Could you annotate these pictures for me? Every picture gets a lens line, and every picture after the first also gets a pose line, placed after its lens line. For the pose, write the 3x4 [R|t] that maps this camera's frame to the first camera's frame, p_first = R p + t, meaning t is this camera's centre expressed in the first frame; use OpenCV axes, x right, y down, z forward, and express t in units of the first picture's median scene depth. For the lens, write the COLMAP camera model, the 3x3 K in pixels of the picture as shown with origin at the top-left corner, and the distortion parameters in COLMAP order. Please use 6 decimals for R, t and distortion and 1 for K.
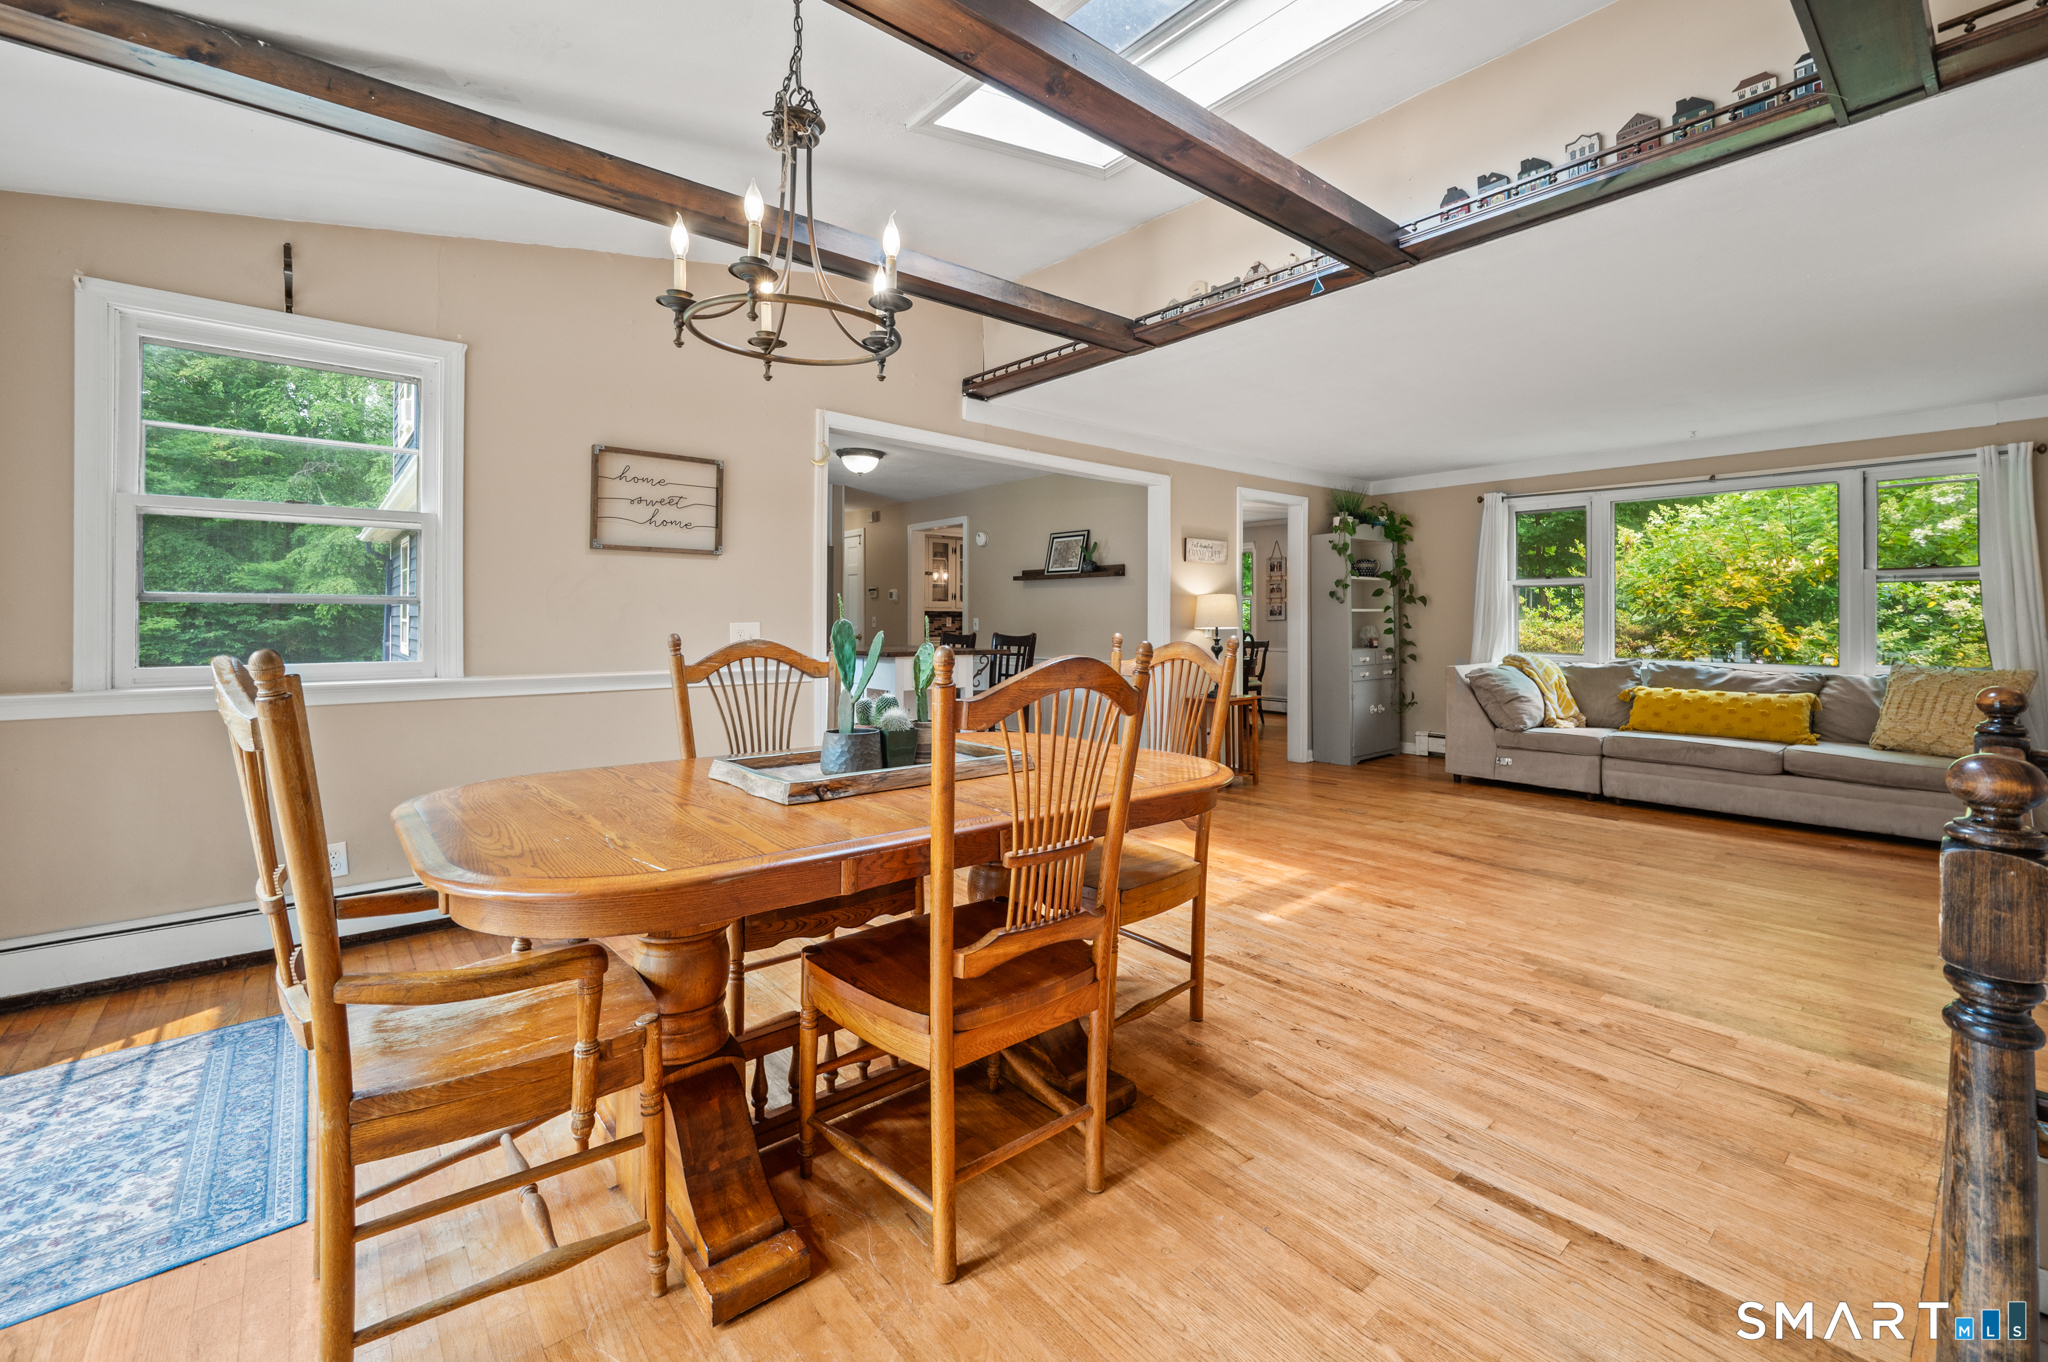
lens RADIAL K [[891.0, 0, 1051.0], [0, 891.0, 618.4], [0, 0, 1]] dist [-0.000157, -0.009744]
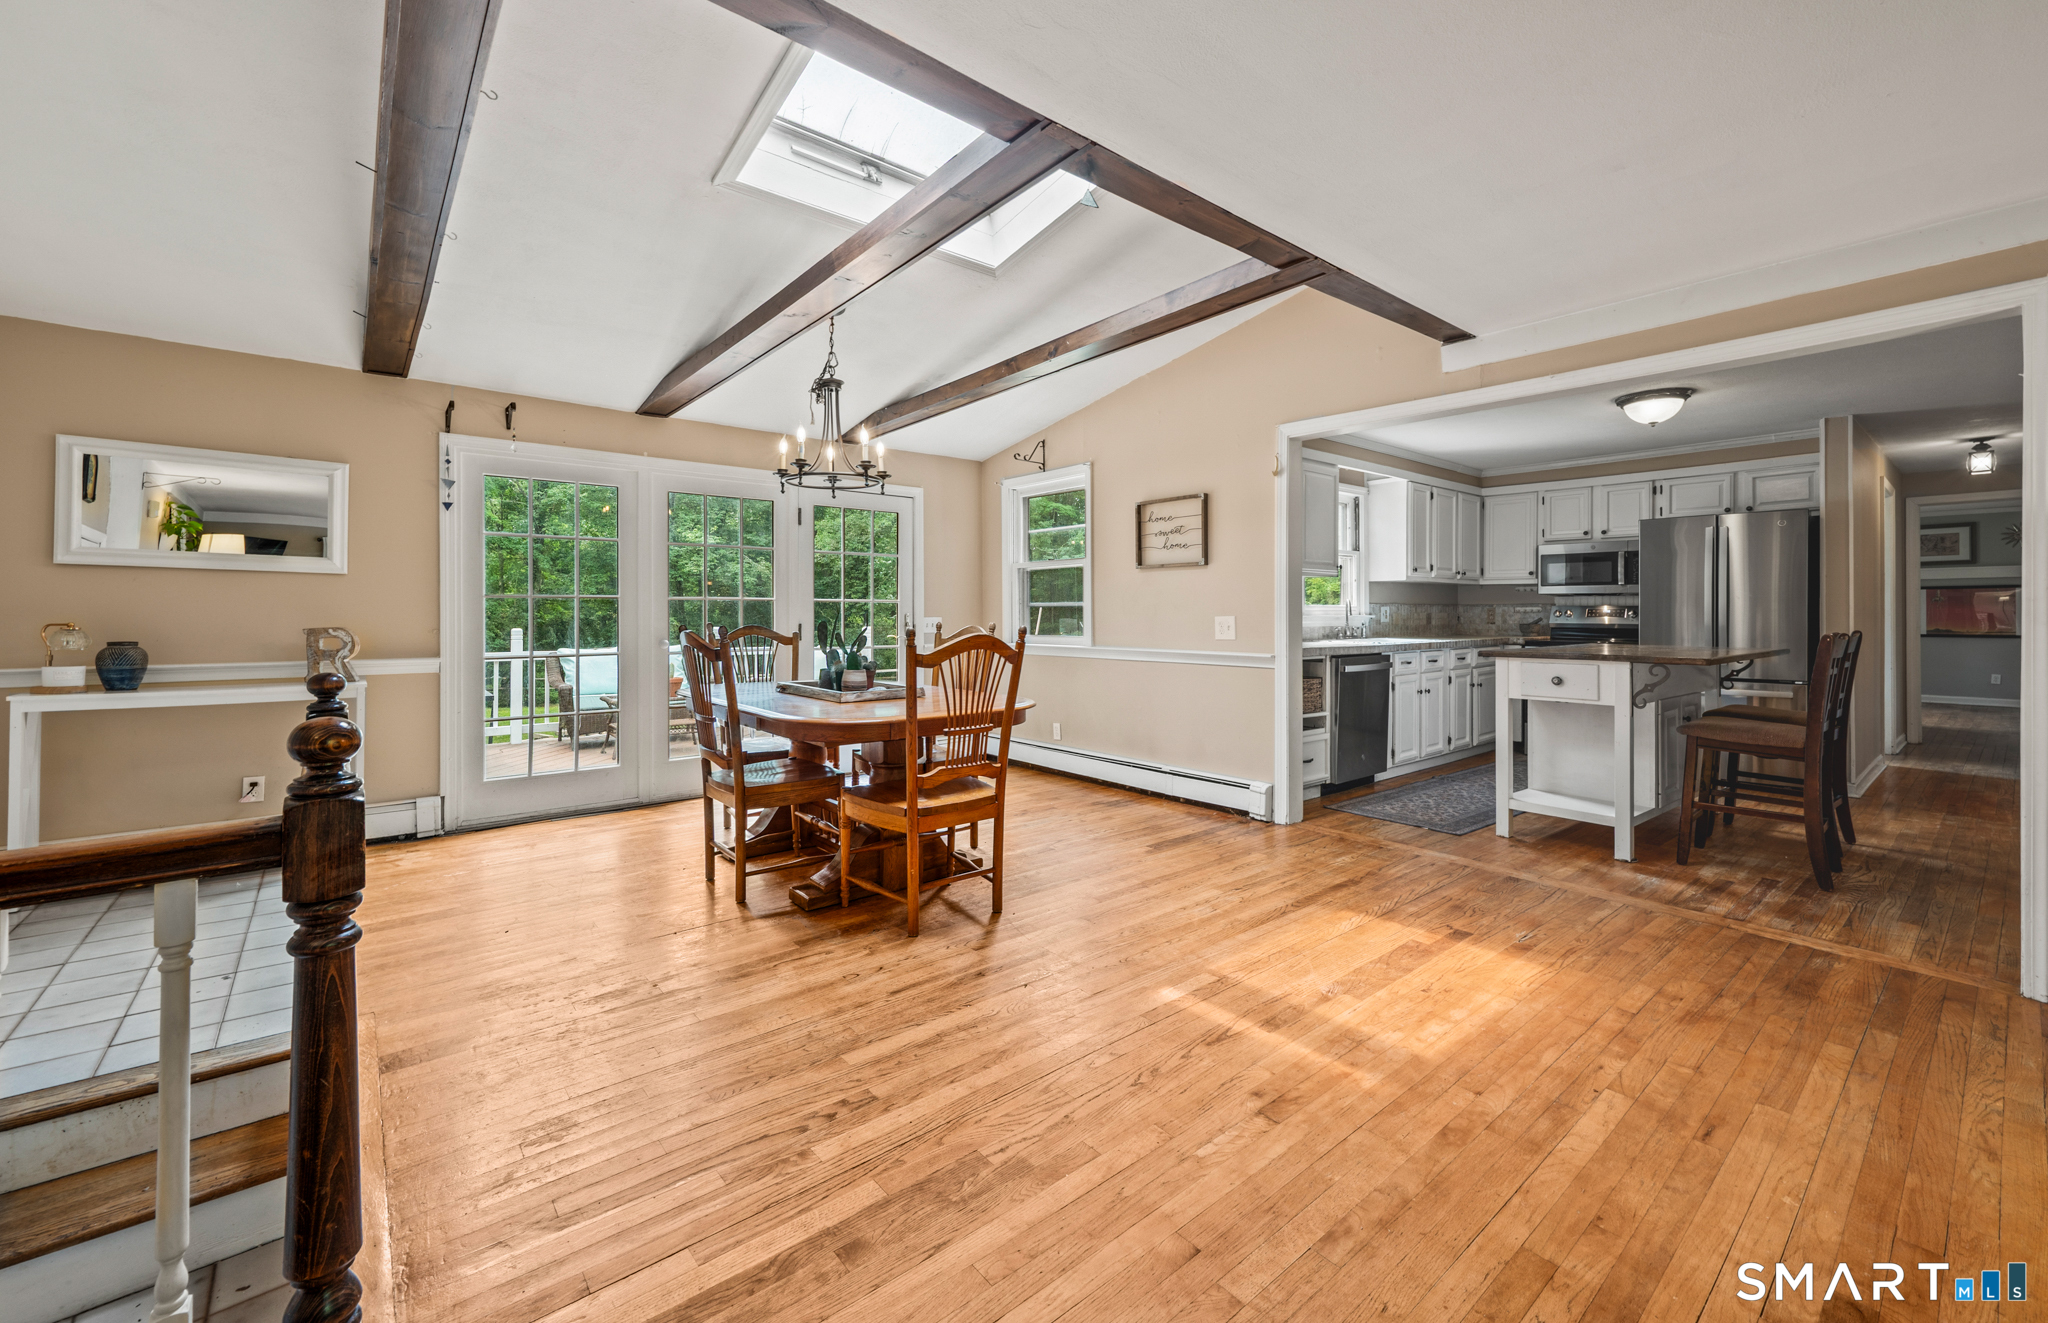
lens RADIAL K [[821.2, 0, 1020.2], [0, 821.2, 614.0], [0, 0, 1]] dist [0.012650, -0.000318]
pose [[-0.049856, -0.000155, -0.998756, 0.857727], [0.005033, 0.999987, -0.000406, 0.000499], [0.998744, -0.005047, -0.049854, 0.793967]]
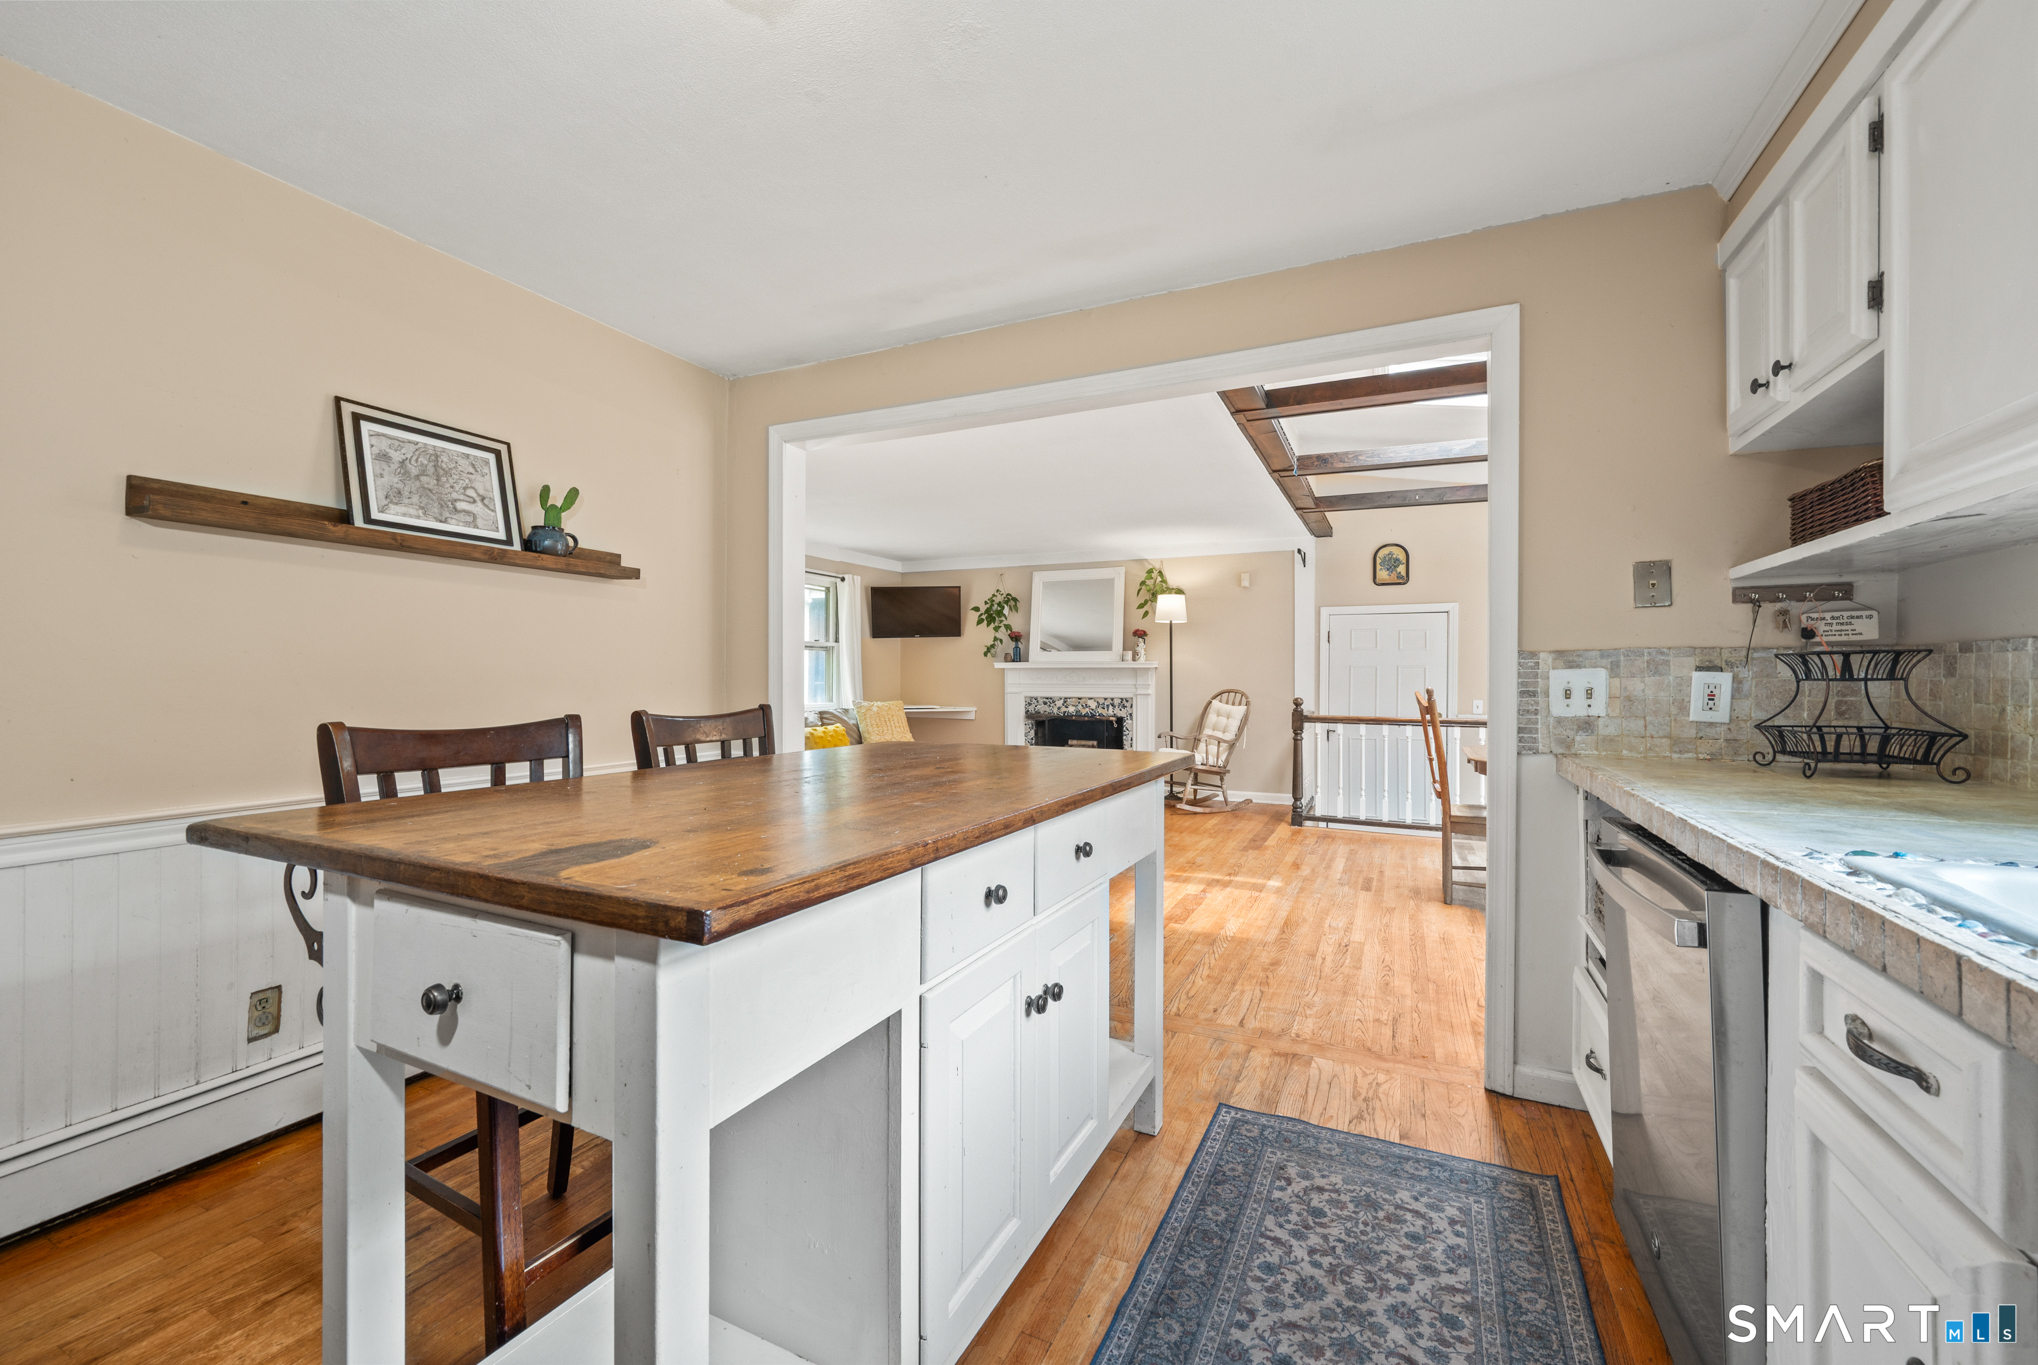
lens RADIAL K [[779.5, 0, 1054.7], [0, 779.5, 669.1], [0, 0, 1]] dist [-0.011088, -0.000024]
pose [[-0.420728, 0.005701, 0.907169, -0.652991], [-0.009141, 0.999903, -0.010523, 0.003431], [-0.907141, -0.012720, -0.420635, 1.624030]]
